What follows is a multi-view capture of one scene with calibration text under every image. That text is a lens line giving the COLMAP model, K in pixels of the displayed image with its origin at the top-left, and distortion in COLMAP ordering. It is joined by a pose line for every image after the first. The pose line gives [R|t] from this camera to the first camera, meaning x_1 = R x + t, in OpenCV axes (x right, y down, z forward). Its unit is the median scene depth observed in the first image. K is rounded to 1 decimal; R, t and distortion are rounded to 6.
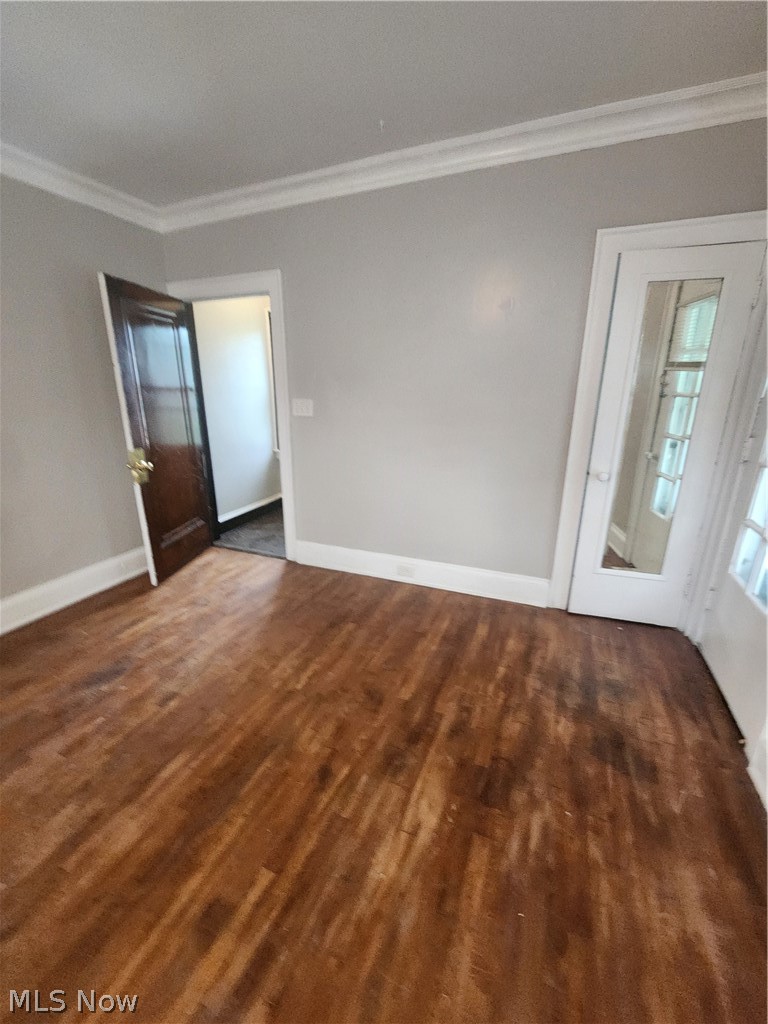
lens RADIAL K [[432.0, 0, 385.7], [0, 432.0, 507.8], [0, 0, 1]] dist [-0.002505, 0.004199]
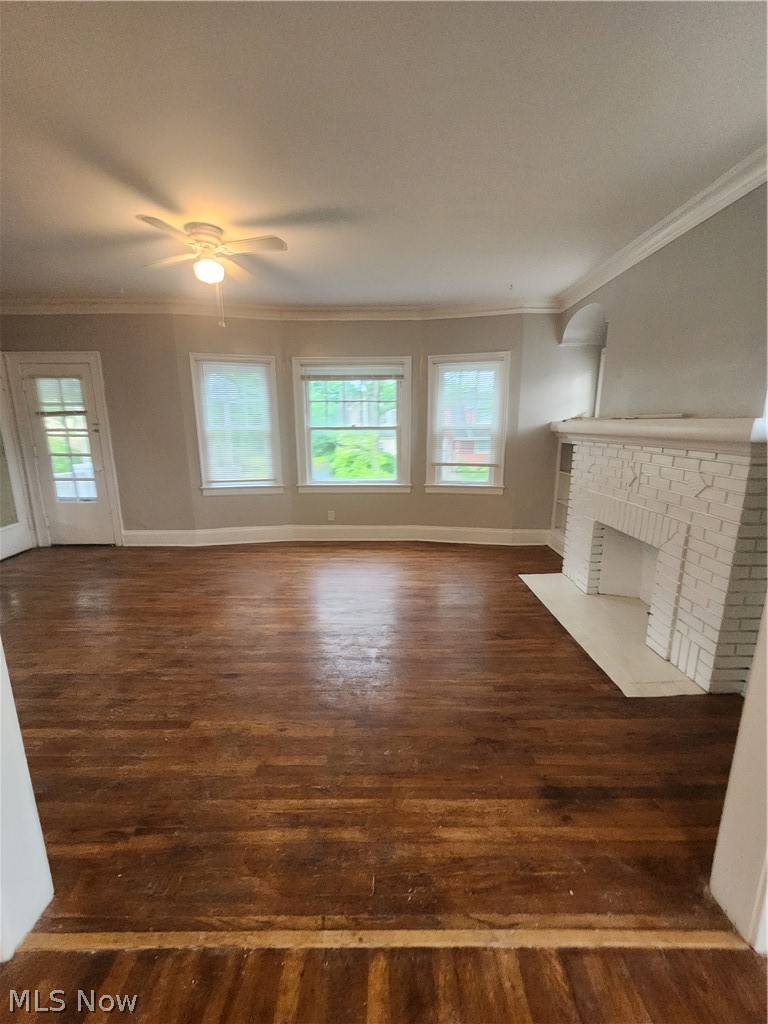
lens RADIAL K [[432.0, 0, 382.9], [0, 432.0, 509.3], [0, 0, 1]] dist [-0.002505, 0.004199]
pose [[-0.385991, -0.172254, 0.906278, -2.577307], [0.273893, 0.916715, 0.290890, -0.027734], [-0.880905, 0.360504, -0.306665, 0.217210]]
